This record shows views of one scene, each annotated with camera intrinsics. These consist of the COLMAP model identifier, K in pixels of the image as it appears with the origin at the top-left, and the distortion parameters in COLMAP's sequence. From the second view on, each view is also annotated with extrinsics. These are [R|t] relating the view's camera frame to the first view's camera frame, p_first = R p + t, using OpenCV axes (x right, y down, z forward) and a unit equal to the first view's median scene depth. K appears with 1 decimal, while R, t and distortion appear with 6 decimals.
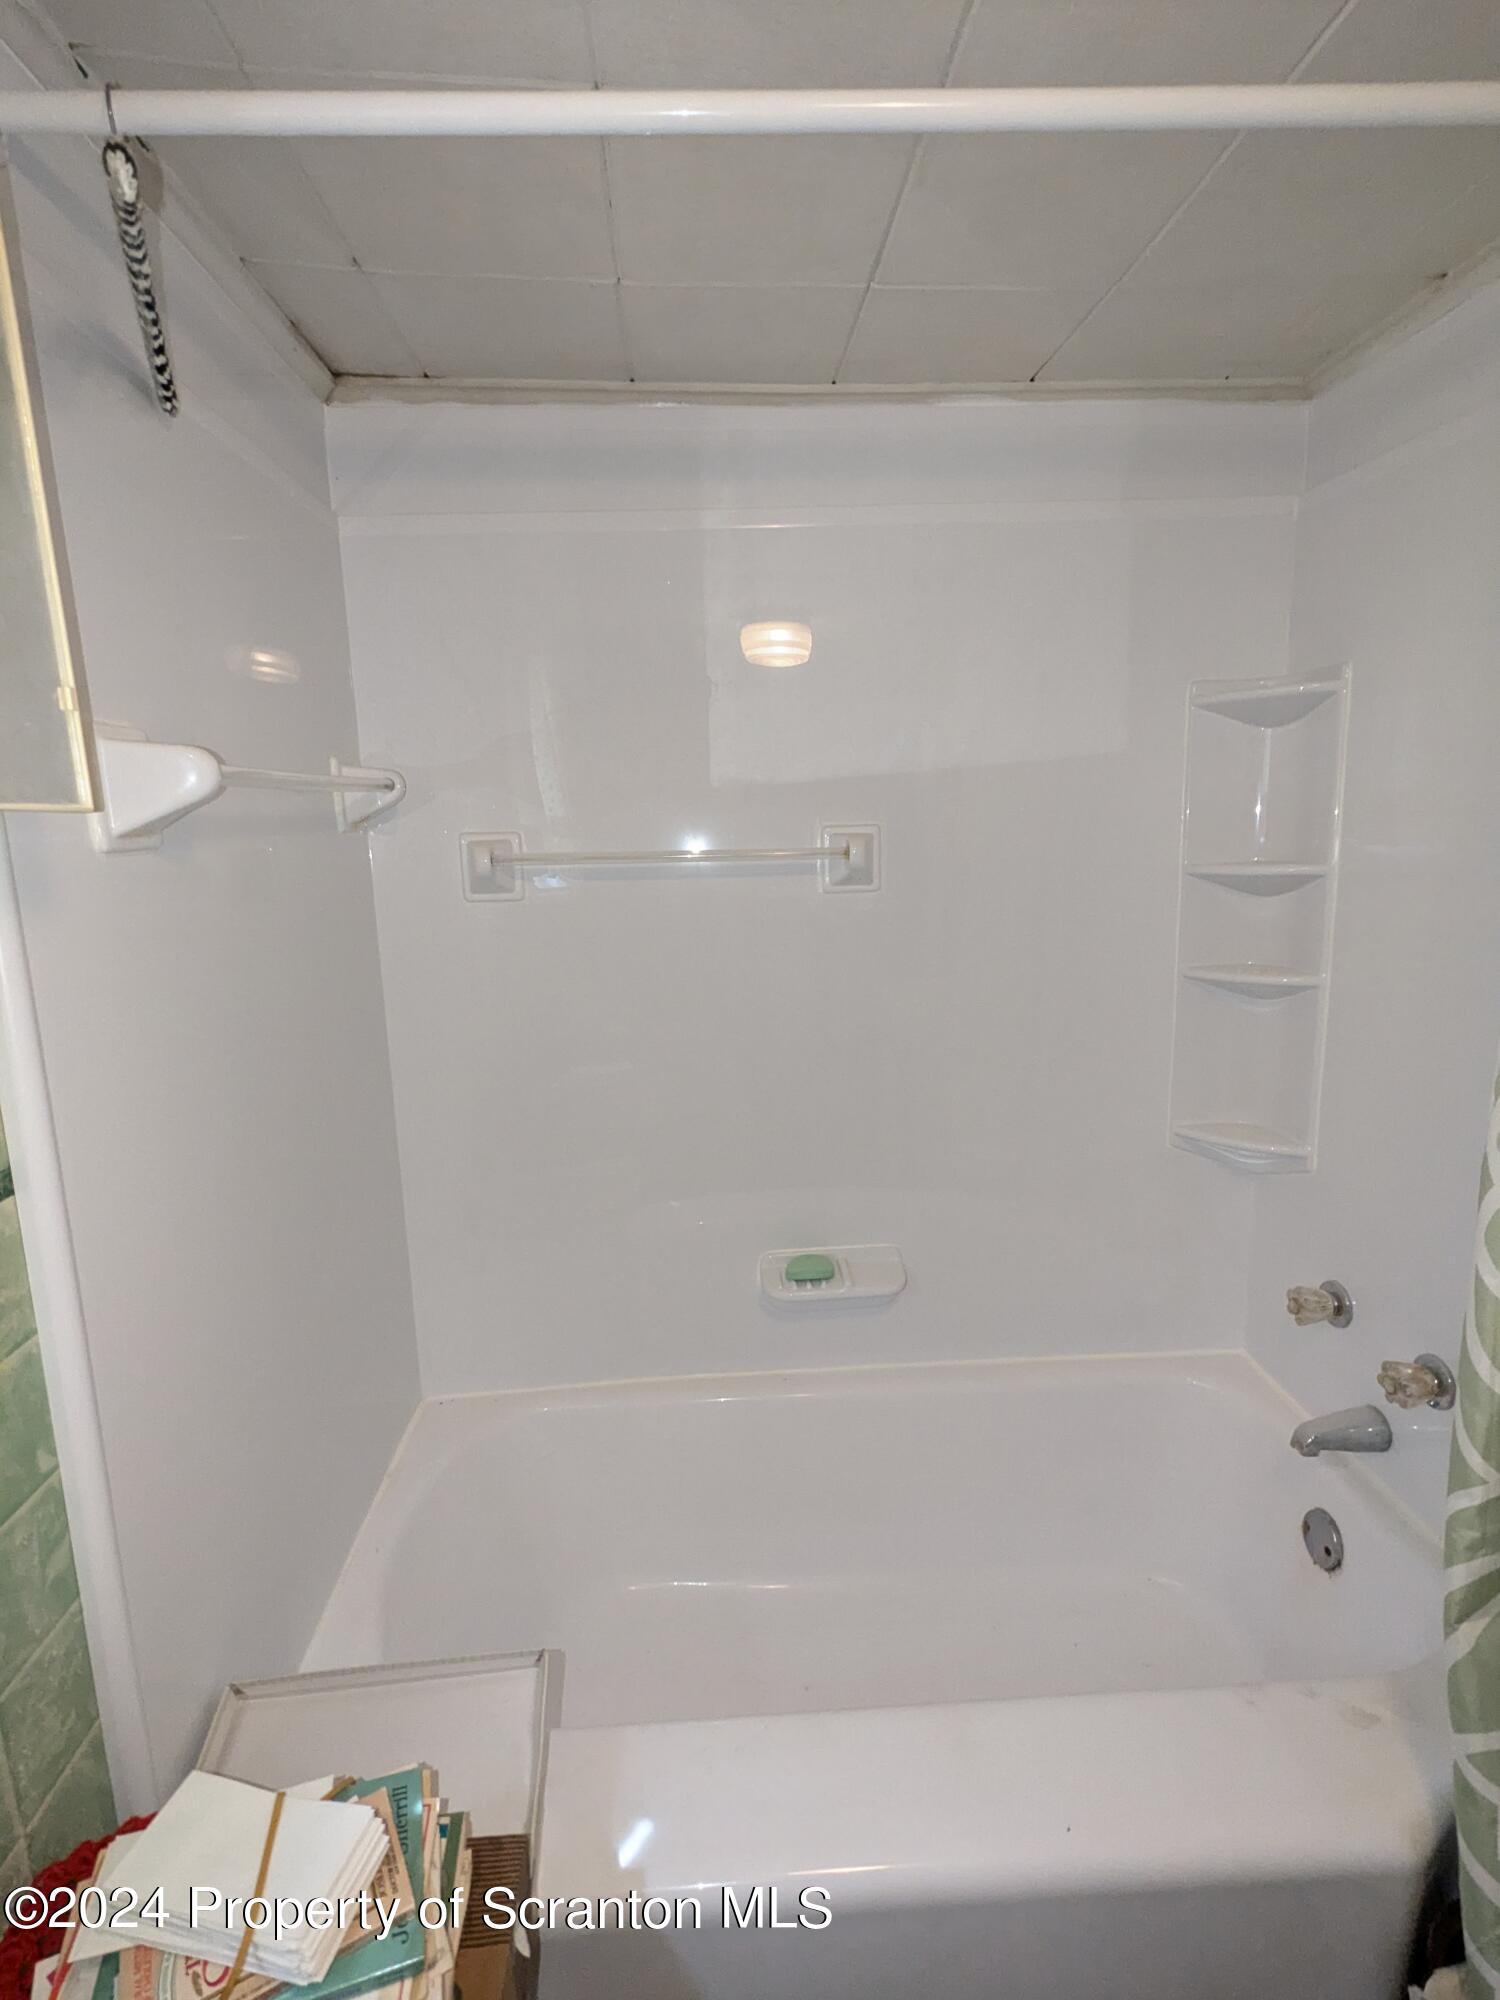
lens RADIAL K [[941.8, 0, 750.4], [0, 941.8, 1010.4], [0, 0, 1]] dist [0.001128, 0.000066]
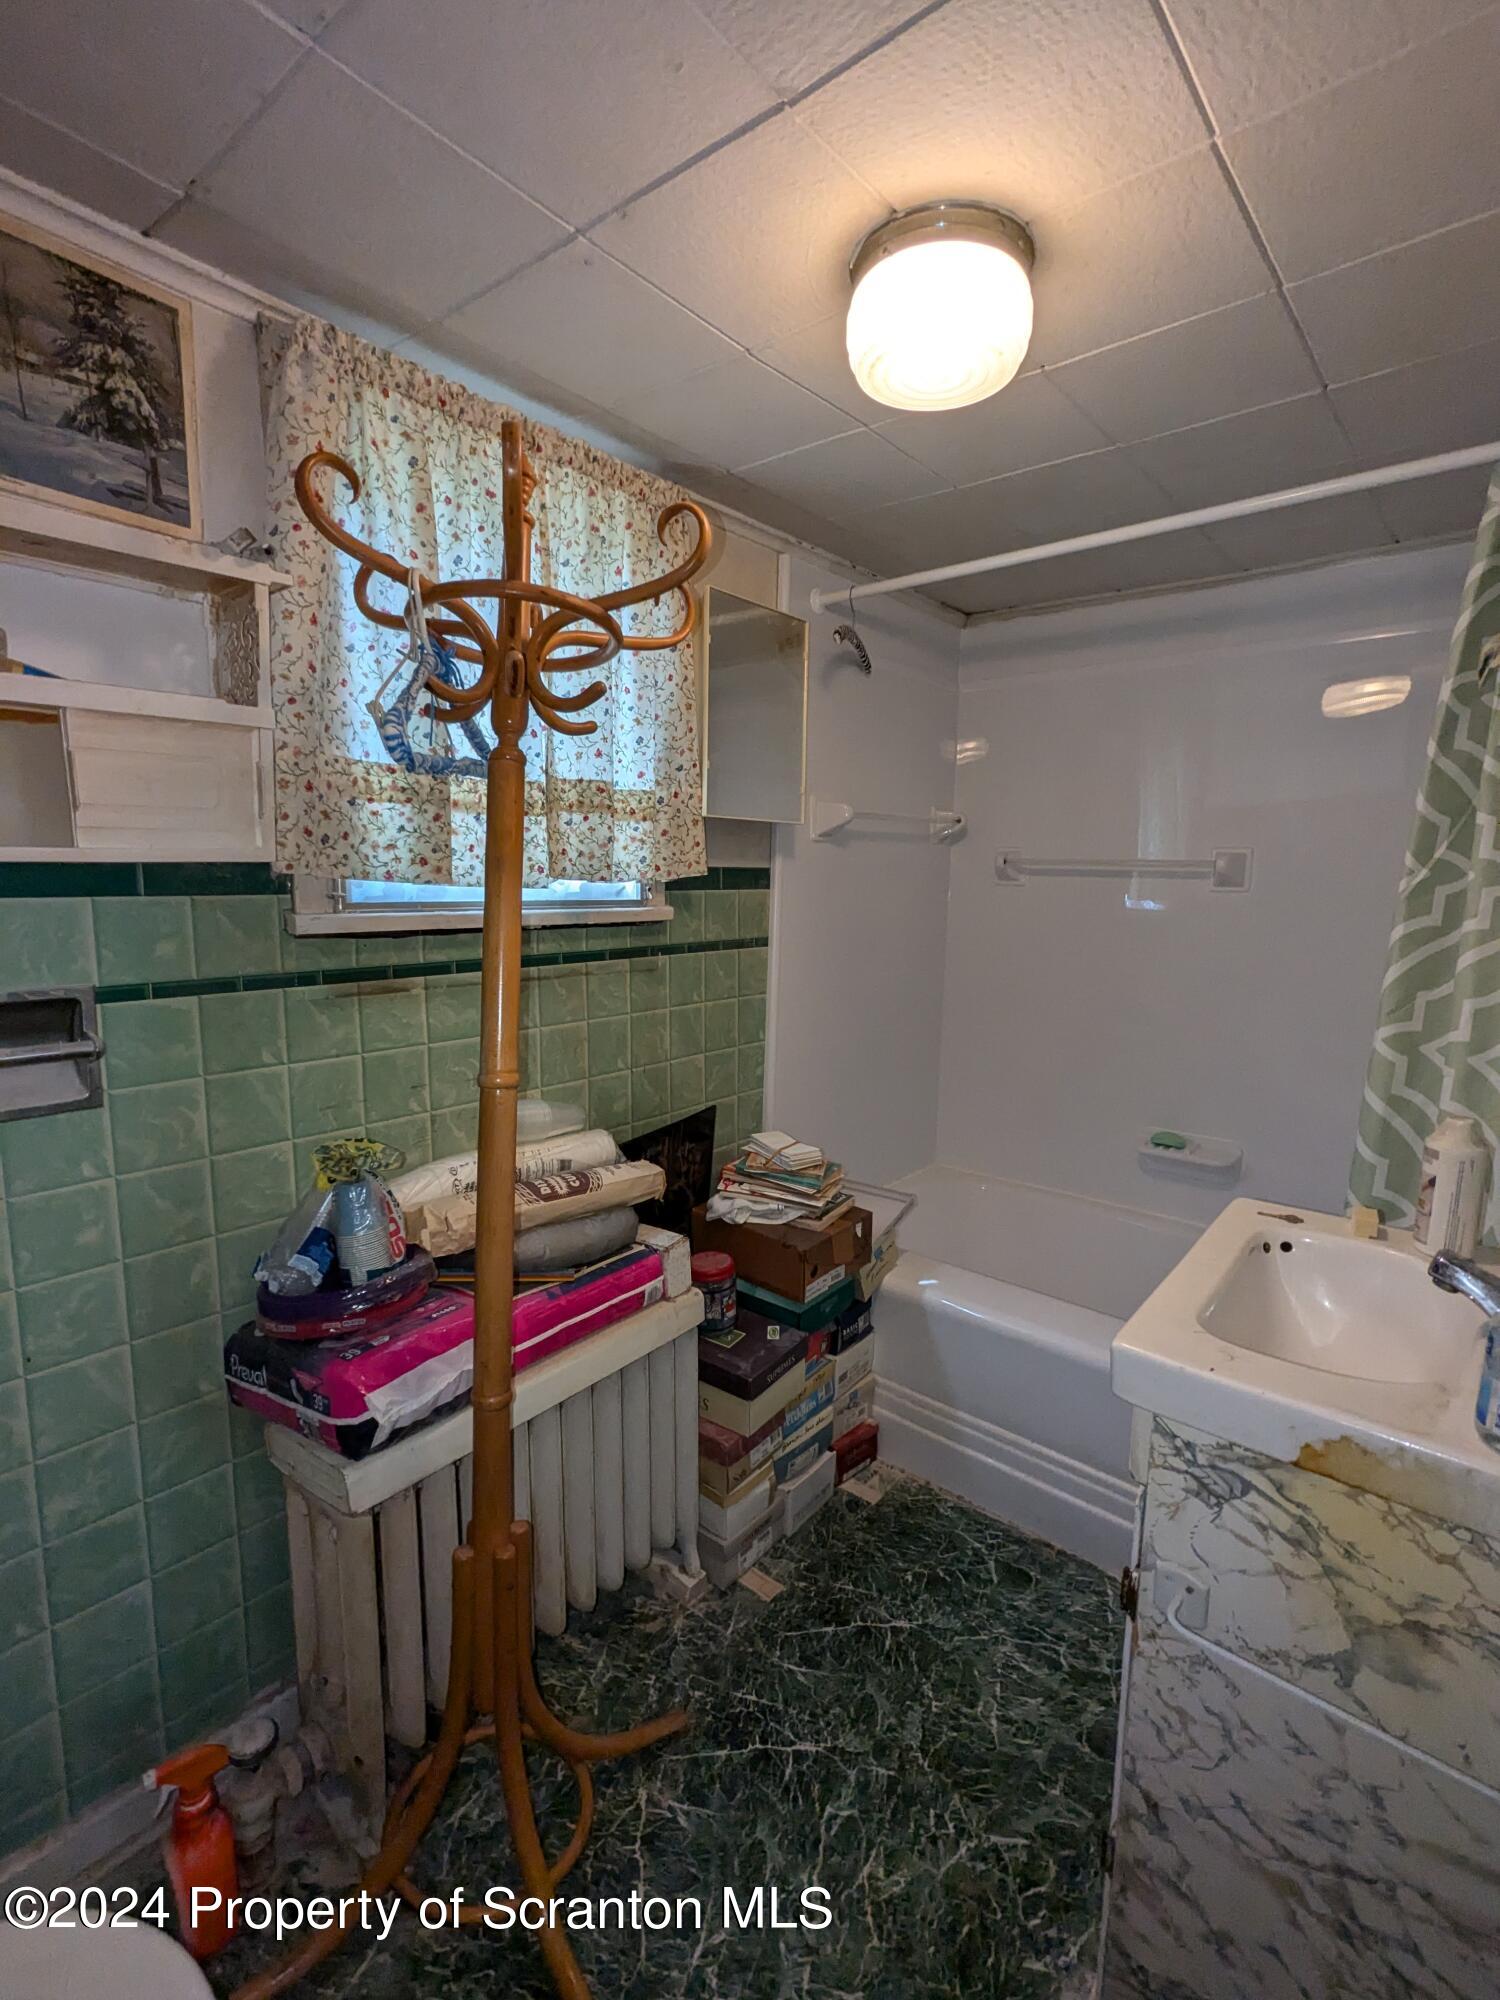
lens RADIAL K [[941.8, 0, 747.7], [0, 941.8, 999.8], [0, 0, 1]] dist [0.001128, 0.000066]
pose [[0.719434, 0.138138, -0.680685, 0.634635], [-0.163373, 0.986182, 0.027462, 0.133692], [0.675073, 0.091448, 0.732061, -0.636465]]
